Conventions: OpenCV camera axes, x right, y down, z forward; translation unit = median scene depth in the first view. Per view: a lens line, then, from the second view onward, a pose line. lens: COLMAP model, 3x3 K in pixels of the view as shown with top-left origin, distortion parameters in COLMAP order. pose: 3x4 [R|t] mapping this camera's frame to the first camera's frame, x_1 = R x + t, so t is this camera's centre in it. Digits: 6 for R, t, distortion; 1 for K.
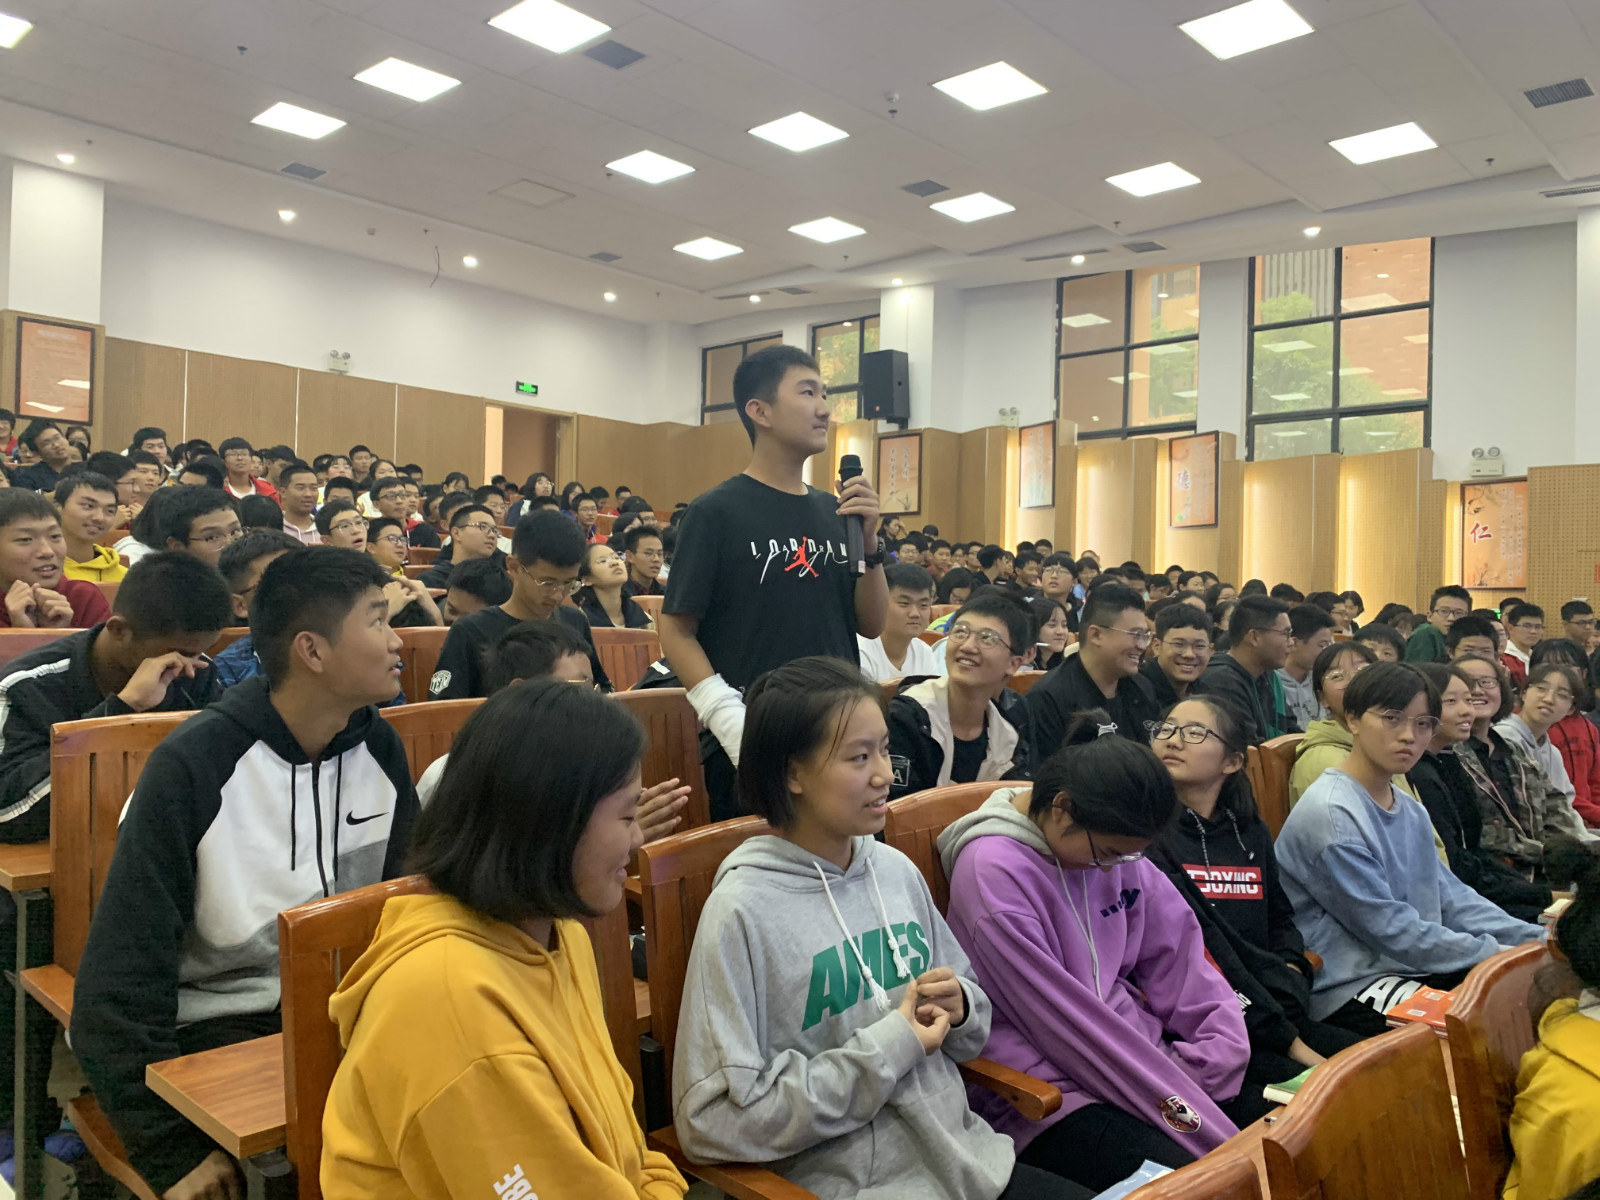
lens RADIAL K [[1214.1, 0, 798.7], [0, 1214.1, 579.7], [0, 0, 1]] dist [0.007470, 0.010974]
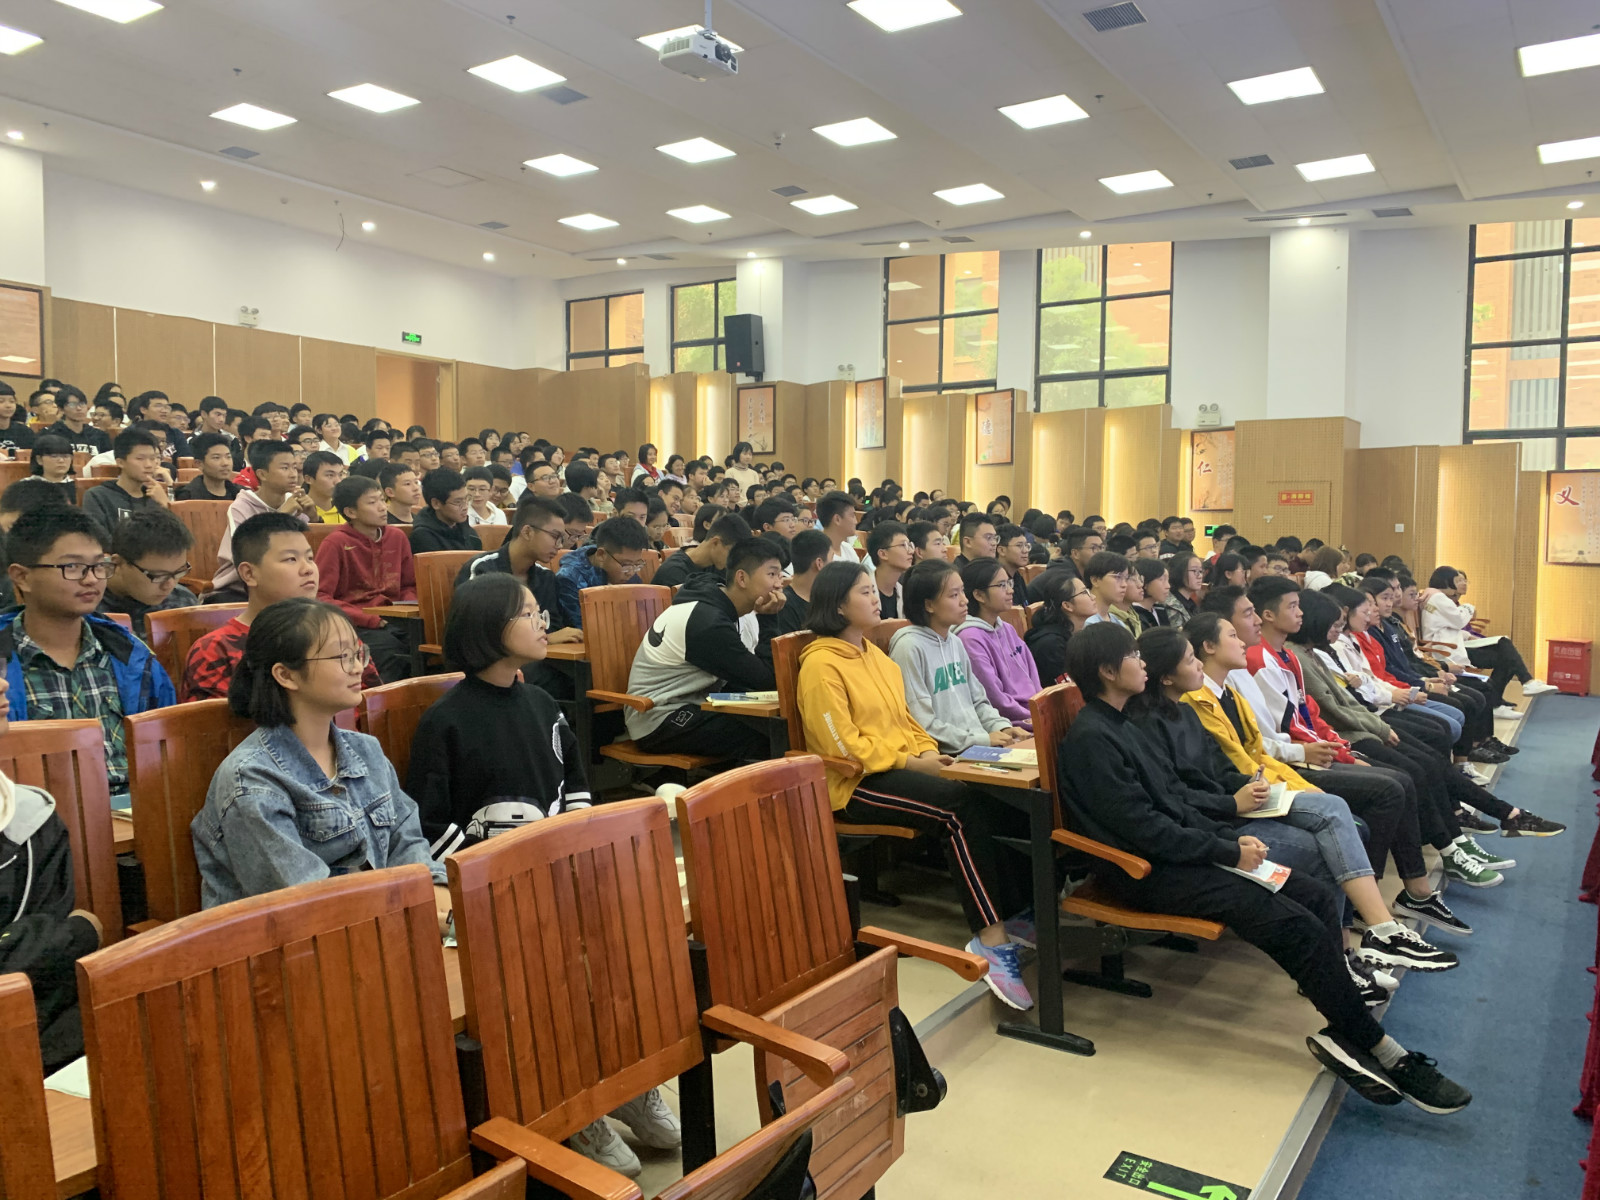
lens RADIAL K [[1214.1, 0, 798.7], [0, 1214.1, 579.7], [0, 0, 1]] dist [0.007470, 0.010974]
pose [[0.984742, -0.022169, 0.172604, -0.091288], [0.010893, 0.997760, 0.066004, -0.009392], [-0.173680, -0.063117, 0.982777, -0.200051]]
